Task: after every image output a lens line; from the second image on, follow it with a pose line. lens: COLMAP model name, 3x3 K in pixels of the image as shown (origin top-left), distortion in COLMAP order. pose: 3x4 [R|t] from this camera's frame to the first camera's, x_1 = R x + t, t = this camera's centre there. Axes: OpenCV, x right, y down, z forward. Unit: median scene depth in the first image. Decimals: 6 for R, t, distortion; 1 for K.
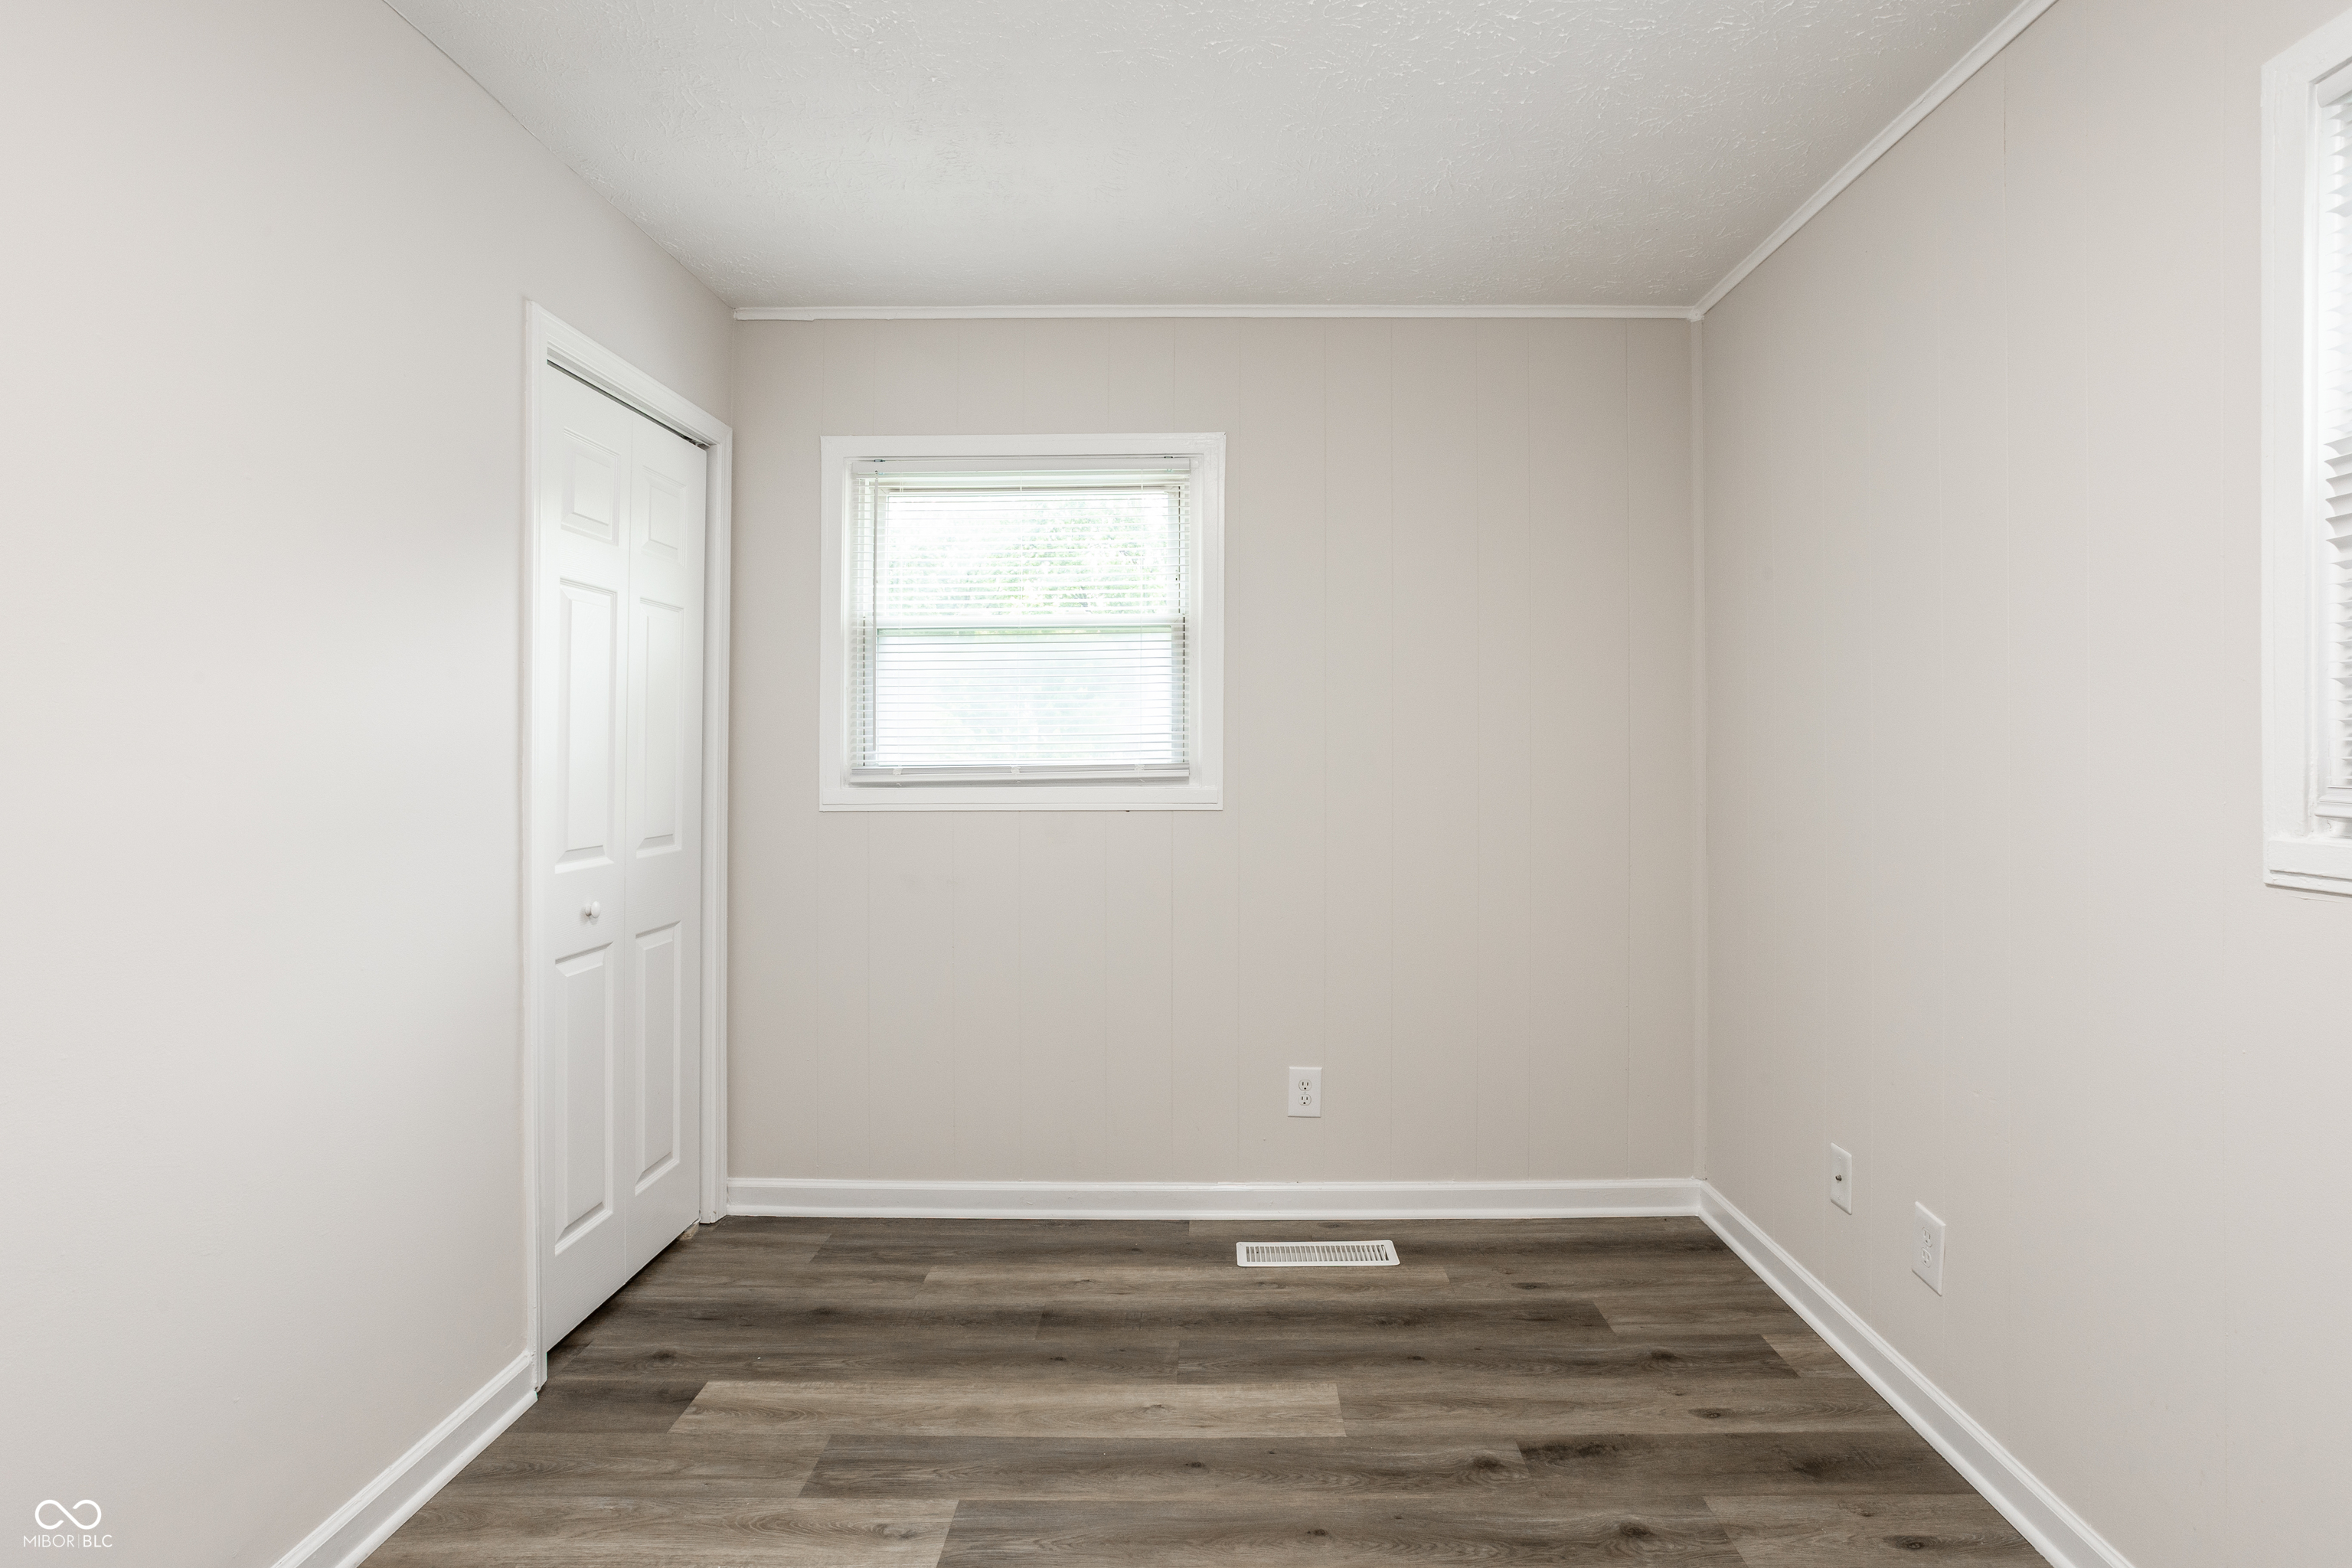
lens RADIAL K [[1167.3, 0, 1201.1], [0, 1167.3, 734.2], [0, 0, 1]] dist [-0.054897, 0.028917]
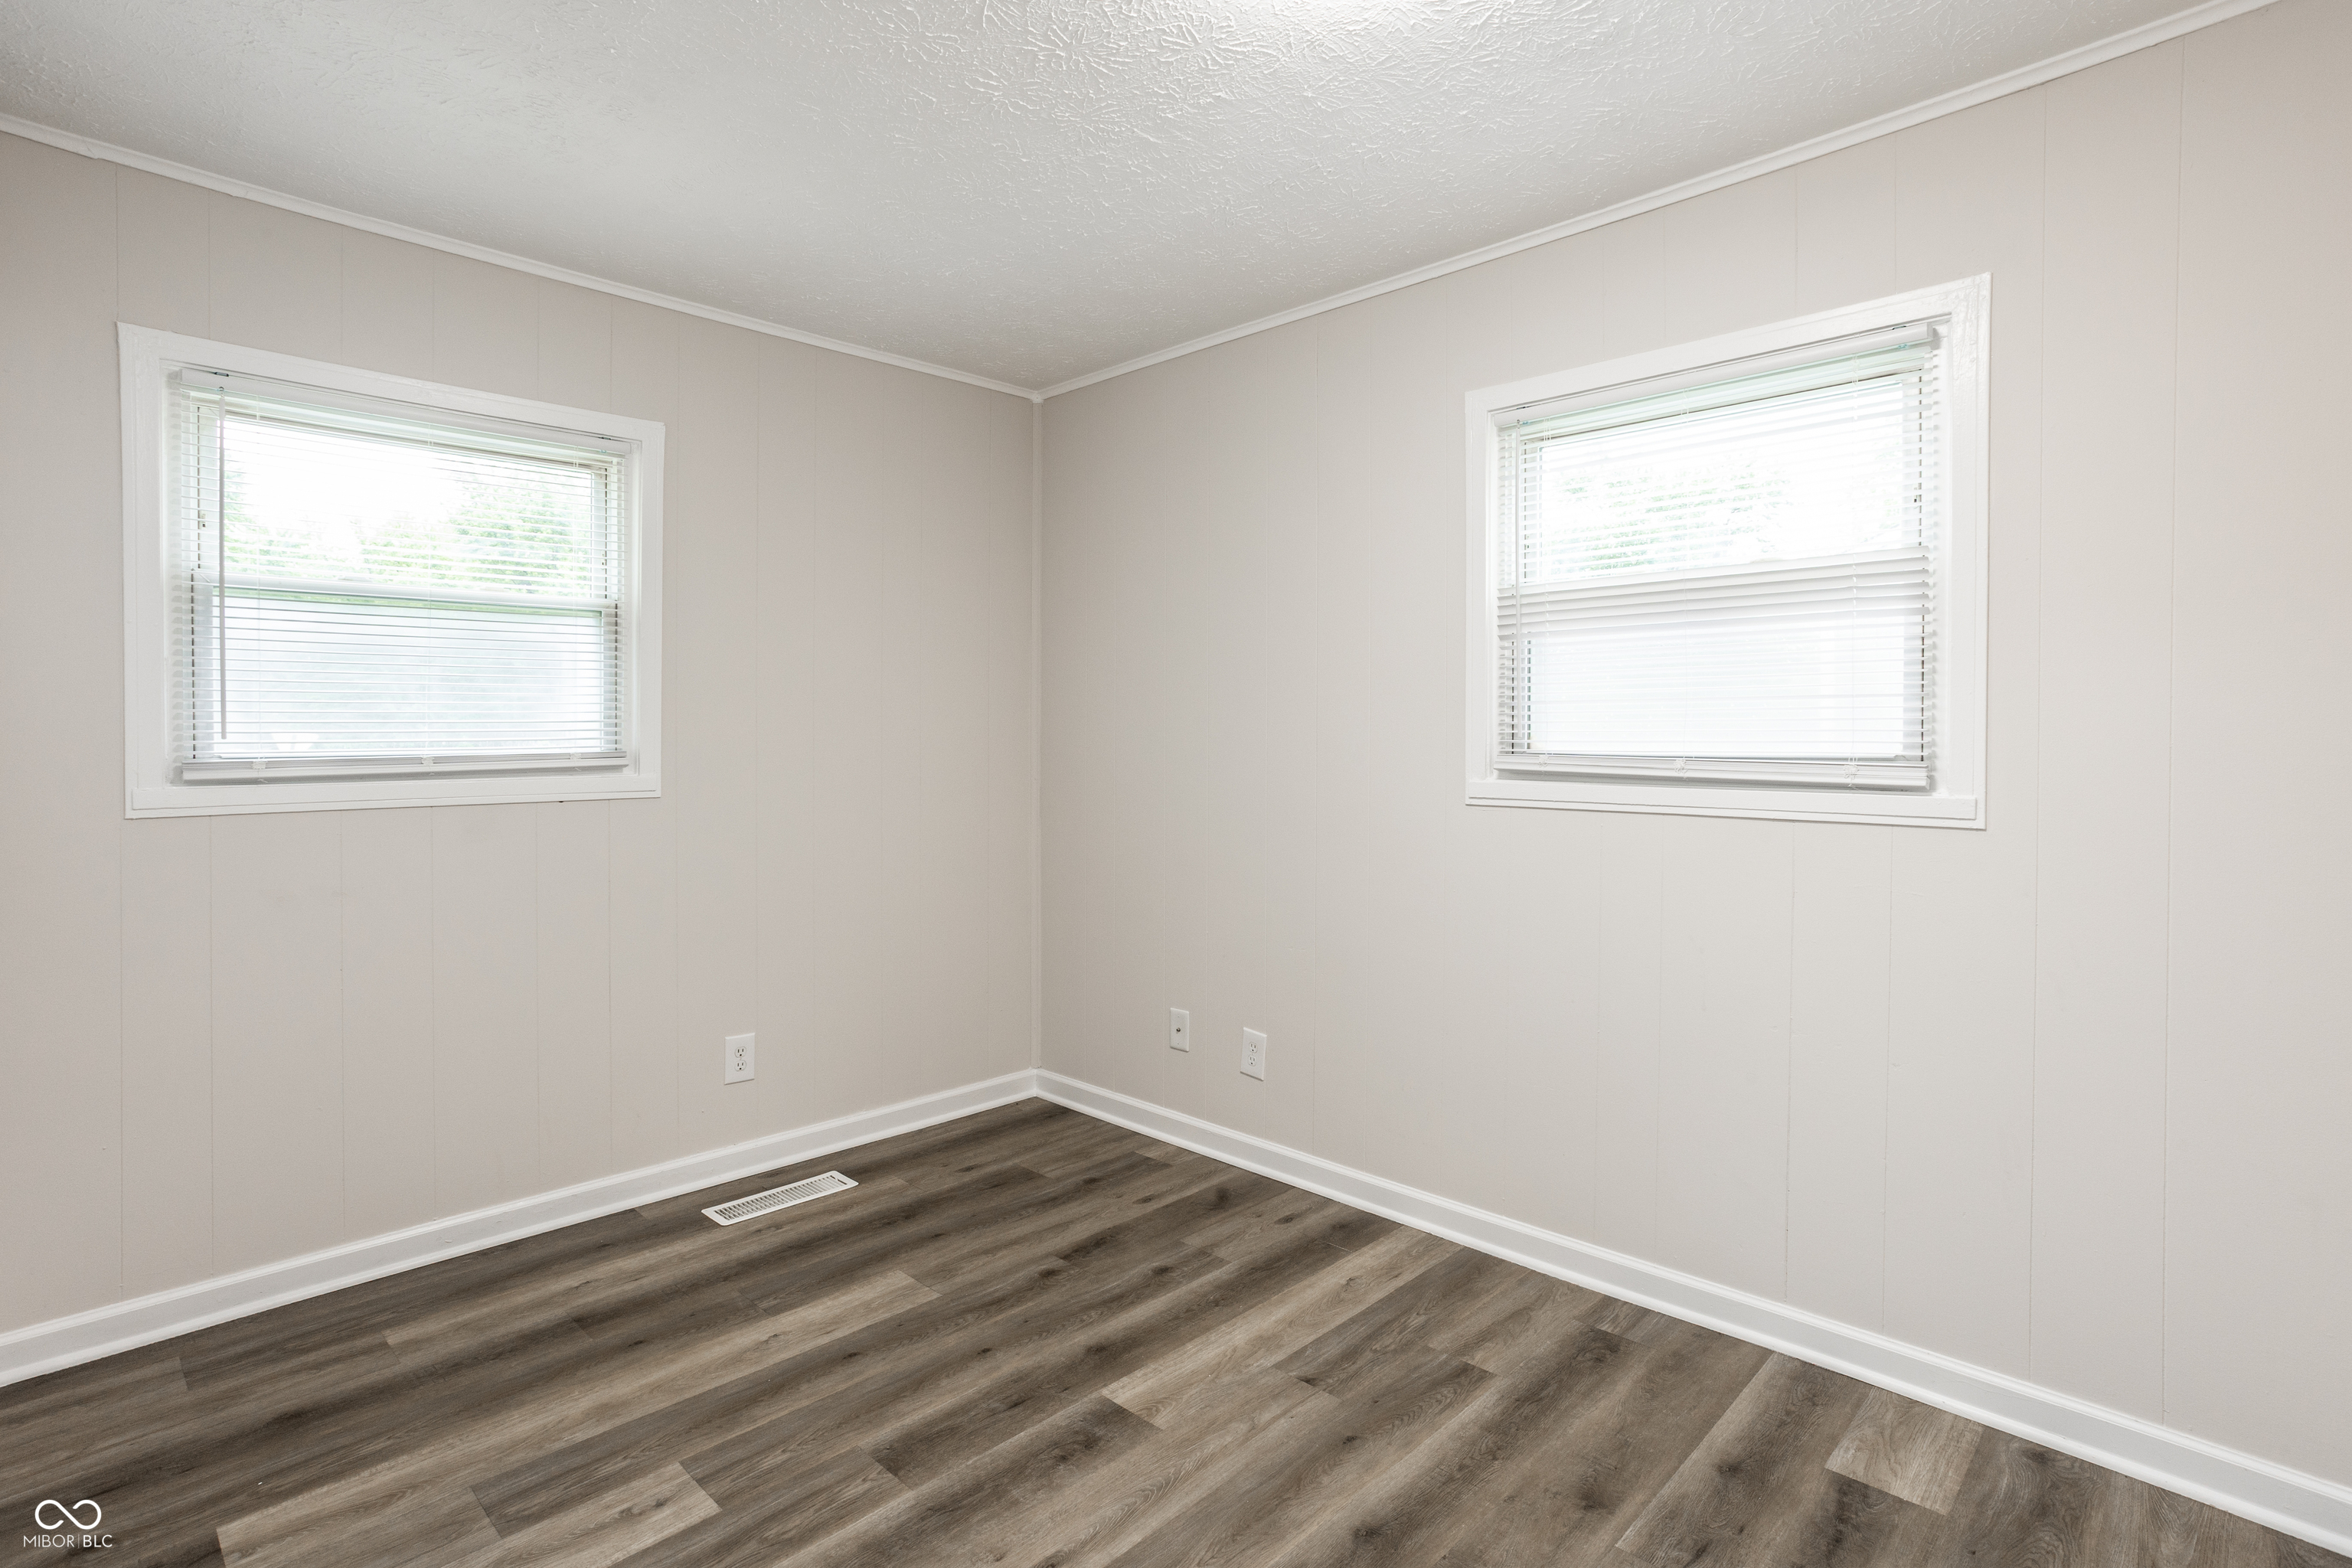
lens RADIAL K [[1167.3, 0, 1201.1], [0, 1167.3, 734.2], [0, 0, 1]] dist [-0.054897, 0.028917]
pose [[0.685612, 0.000914, 0.727967, -0.449446], [-0.012913, 0.999857, 0.010906, -0.007883], [-0.727853, -0.016877, 0.685526, -0.034125]]
